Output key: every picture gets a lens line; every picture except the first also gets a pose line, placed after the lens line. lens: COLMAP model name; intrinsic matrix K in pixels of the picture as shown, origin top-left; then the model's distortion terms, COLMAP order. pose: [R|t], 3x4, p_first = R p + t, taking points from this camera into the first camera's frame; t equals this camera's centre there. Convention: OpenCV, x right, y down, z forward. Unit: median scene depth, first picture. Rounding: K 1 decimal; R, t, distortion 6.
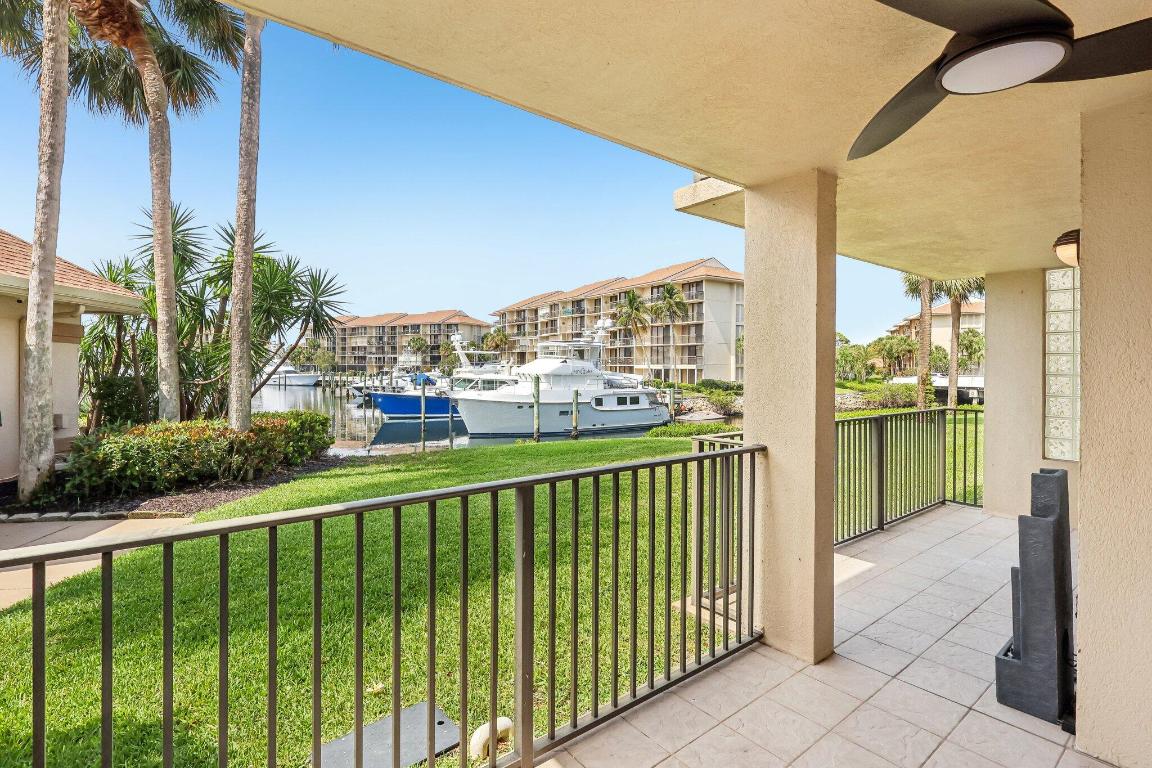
lens RADIAL K [[550.2, 0, 576.0], [0, 550.2, 384.0], [0, 0, 1]] dist [0.002888, 0.000325]
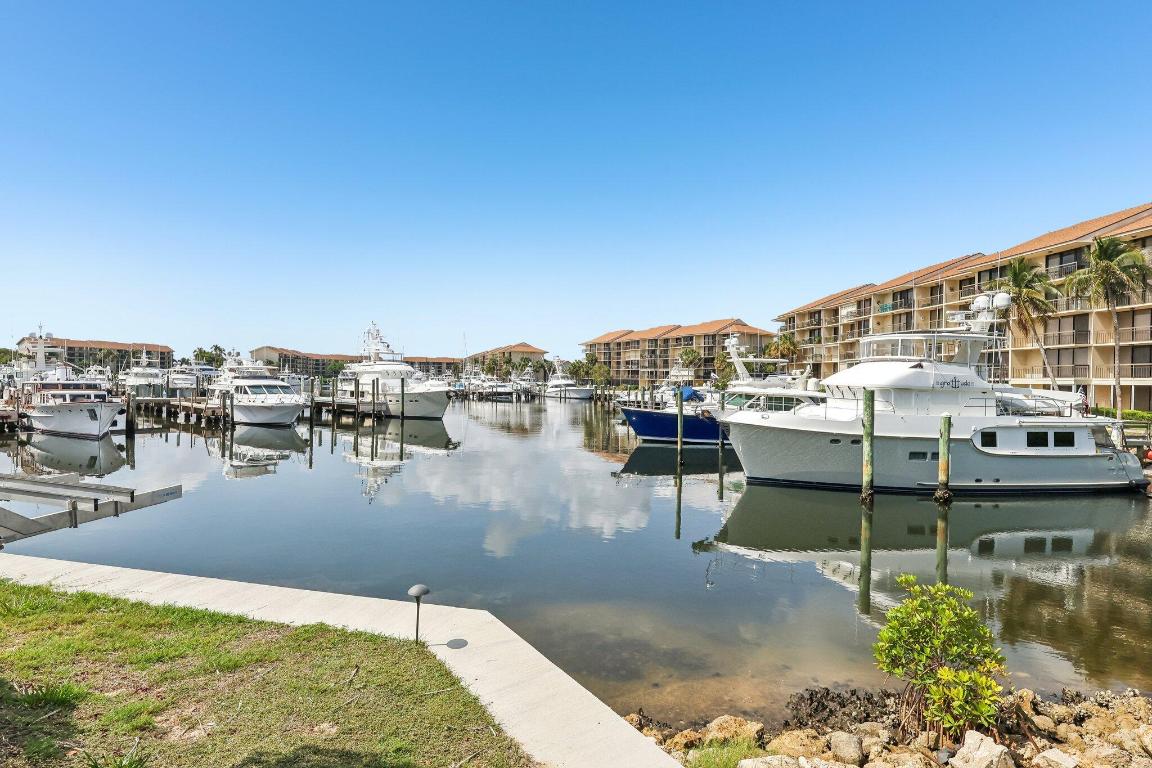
lens RADIAL K [[550.2, 0, 576.0], [0, 550.2, 384.0], [0, 0, 1]] dist [0.002888, 0.000325]
pose [[0.881140, 0.012545, -0.472689, -0.039305], [-0.027261, 0.999333, -0.024296, 0.001223], [0.472069, 0.034294, 0.880894, 0.196259]]
